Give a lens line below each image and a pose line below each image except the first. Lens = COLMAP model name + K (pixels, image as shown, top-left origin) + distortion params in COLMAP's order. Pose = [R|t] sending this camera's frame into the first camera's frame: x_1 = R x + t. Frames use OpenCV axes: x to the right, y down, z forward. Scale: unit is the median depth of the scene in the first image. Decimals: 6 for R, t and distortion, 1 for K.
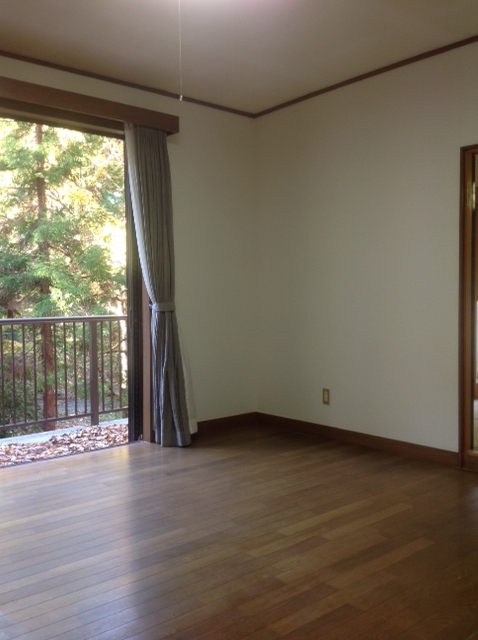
lens RADIAL K [[603.6, 0, 239.0], [0, 603.6, 320.0], [0, 0, 1]] dist [0.139102, -0.275870]
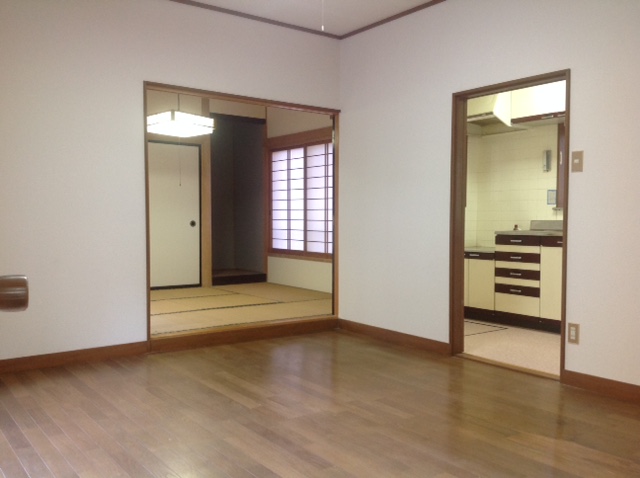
lens RADIAL K [[603.6, 0, 320.0], [0, 603.6, 239.0], [0, 0, 1]] dist [0.139102, -0.275870]
pose [[0.087737, -0.027948, 0.995752, -1.174012], [0.047248, 0.998598, 0.023864, 0.020512], [-0.995023, 0.044953, 0.088935, 0.875298]]
